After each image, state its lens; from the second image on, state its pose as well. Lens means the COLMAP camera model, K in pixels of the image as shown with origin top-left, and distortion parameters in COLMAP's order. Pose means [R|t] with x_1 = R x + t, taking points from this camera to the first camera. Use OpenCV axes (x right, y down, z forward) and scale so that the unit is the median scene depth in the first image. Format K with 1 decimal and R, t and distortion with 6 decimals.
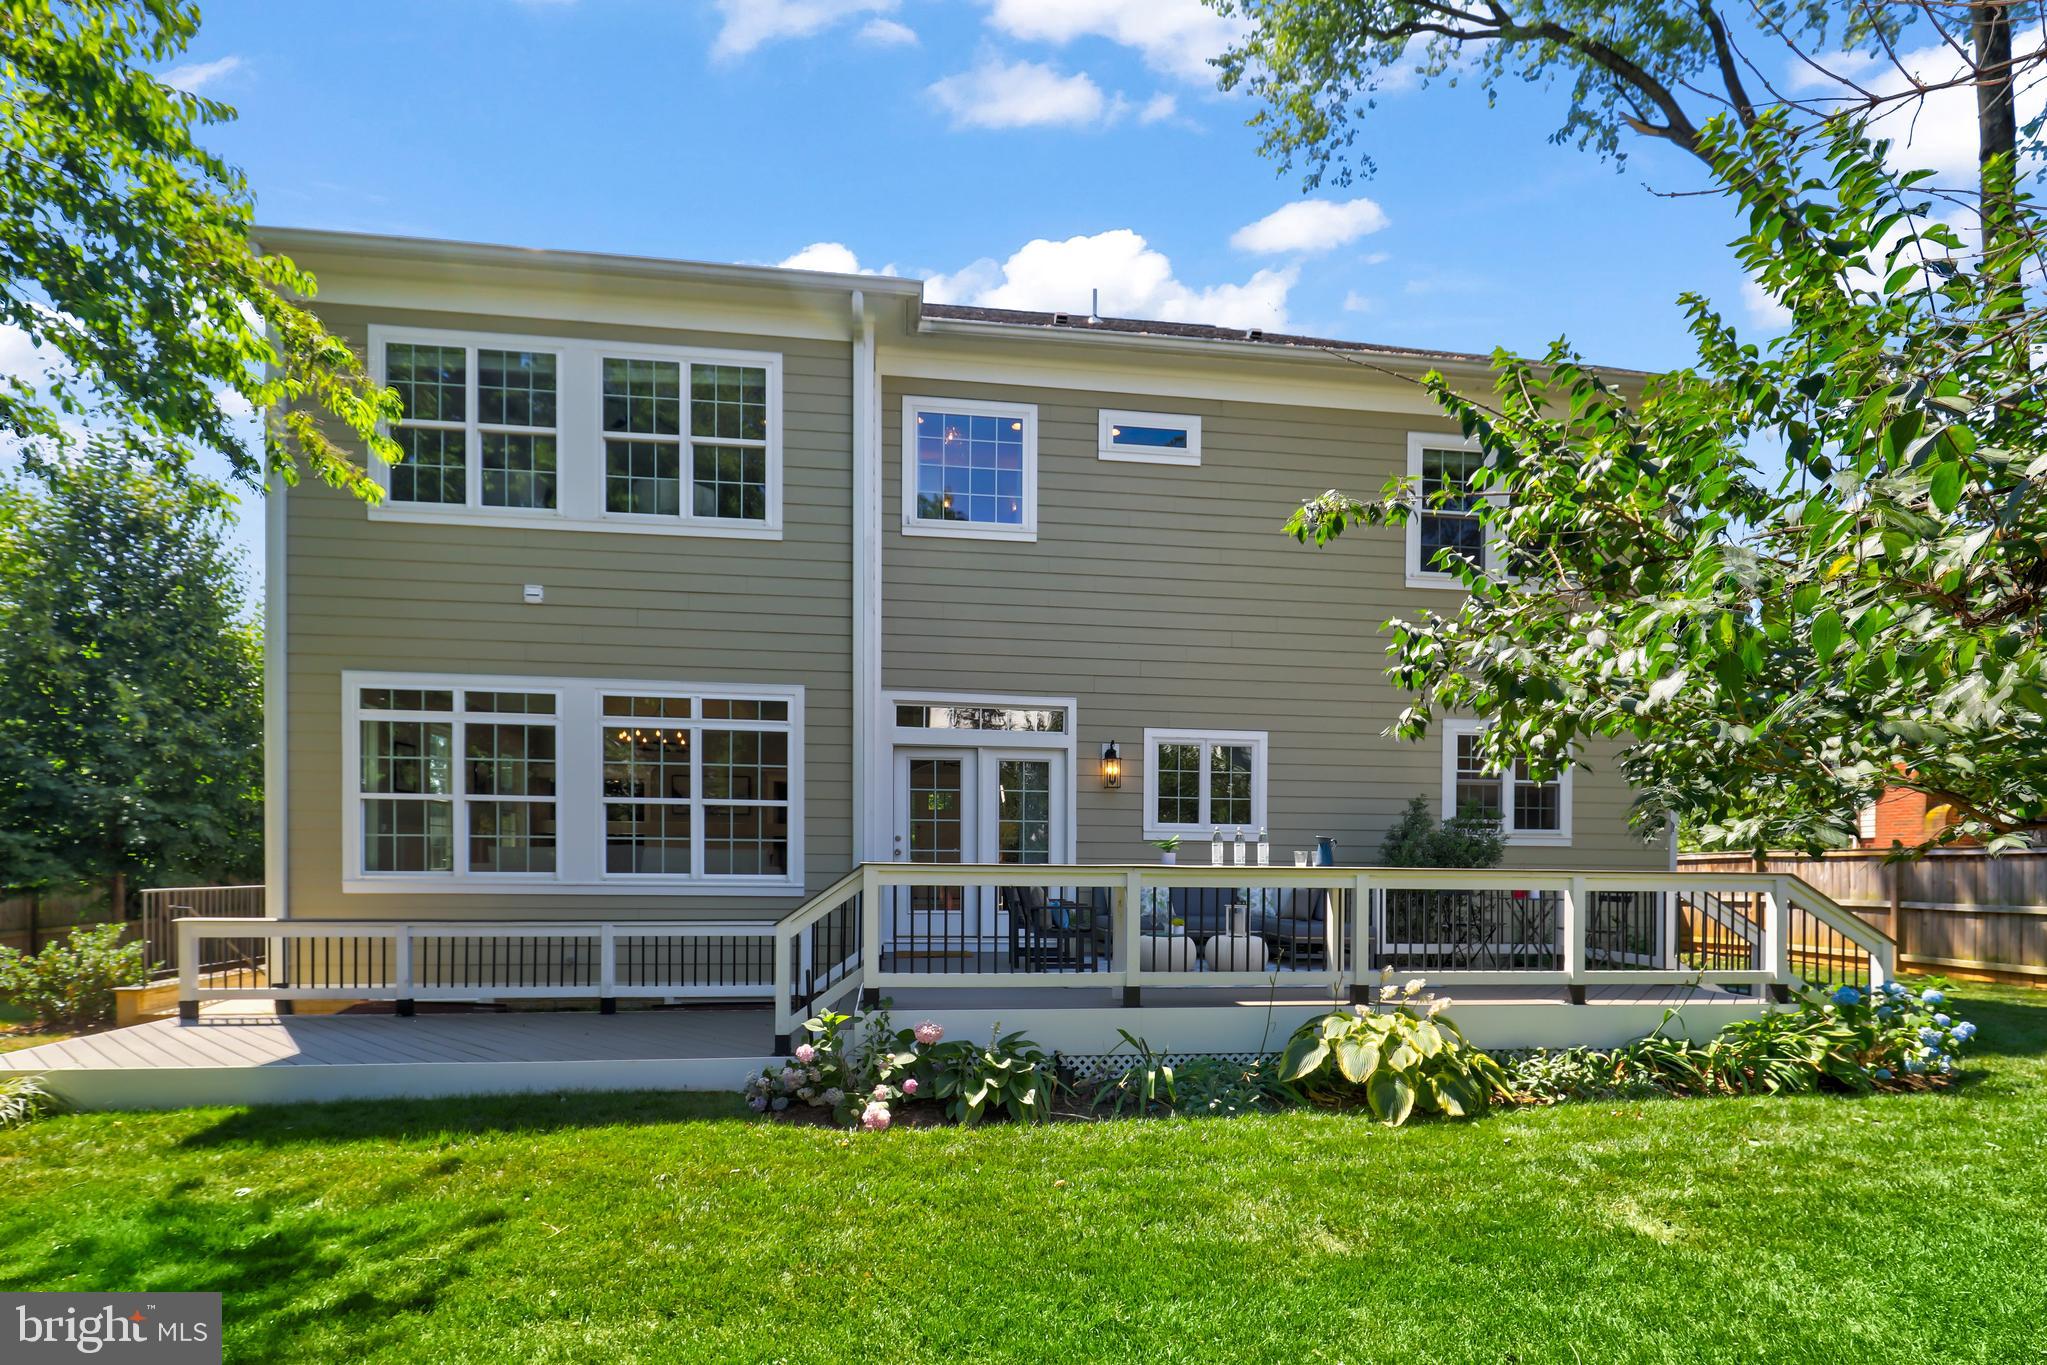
lens RADIAL K [[936.4, 0, 1024.0], [0, 936.4, 695.1], [0, 0, 1]] dist [0.002455, -0.000022]
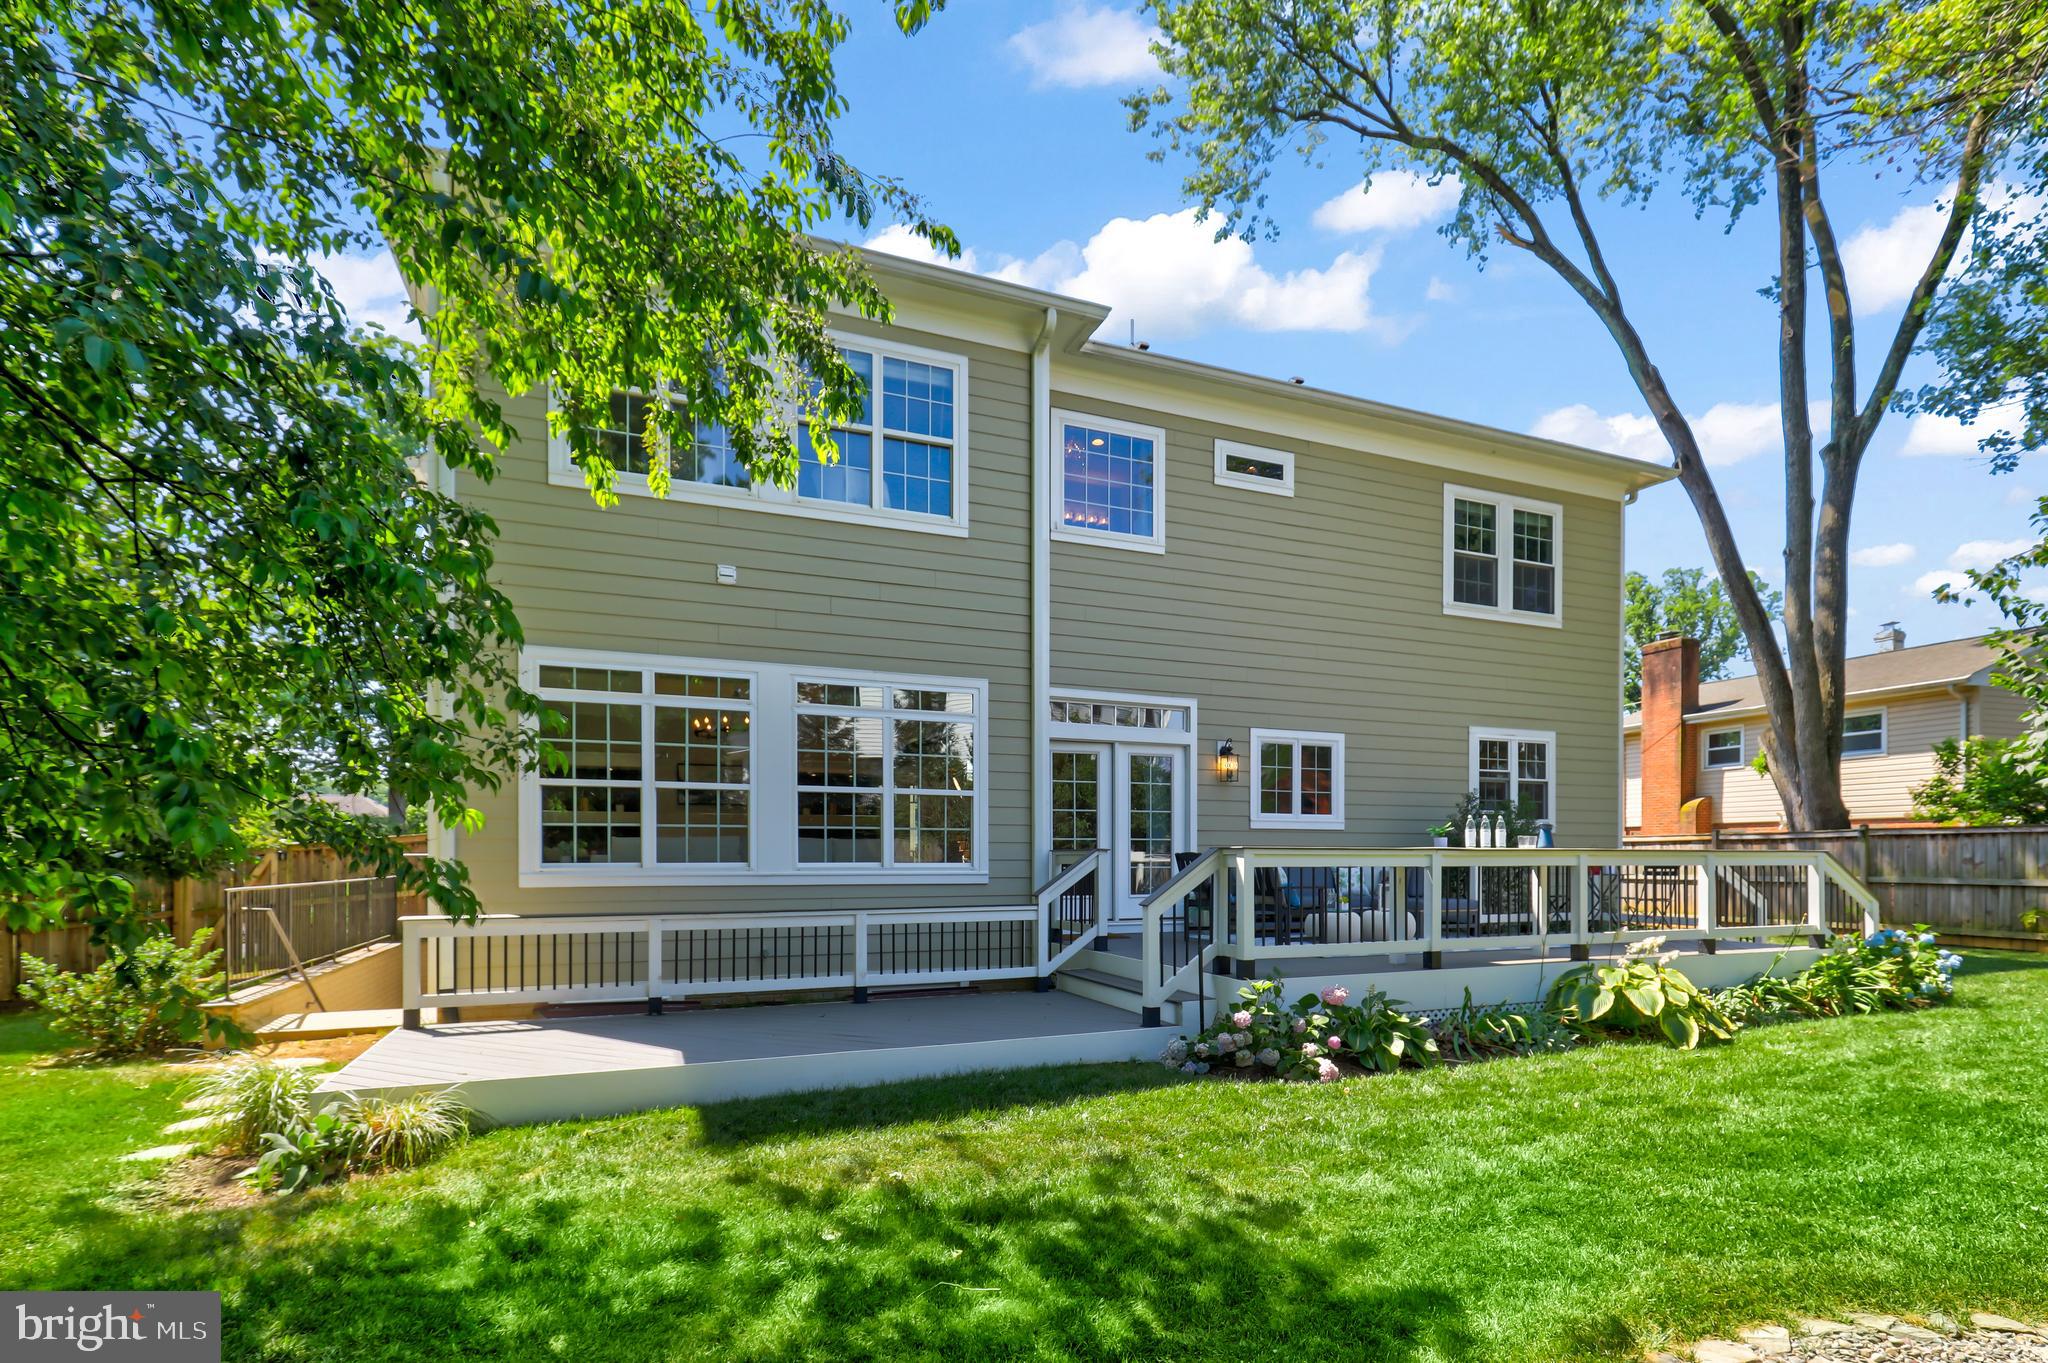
lens RADIAL K [[936.9, 0, 1018.2], [0, 936.9, 672.1], [0, 0, 1]] dist [0.002455, -0.000022]
pose [[0.966562, 0.040652, 0.253192, -0.457252], [-0.037525, 0.999148, -0.017171, -0.001690], [-0.253674, 0.007096, 0.967264, -0.011078]]
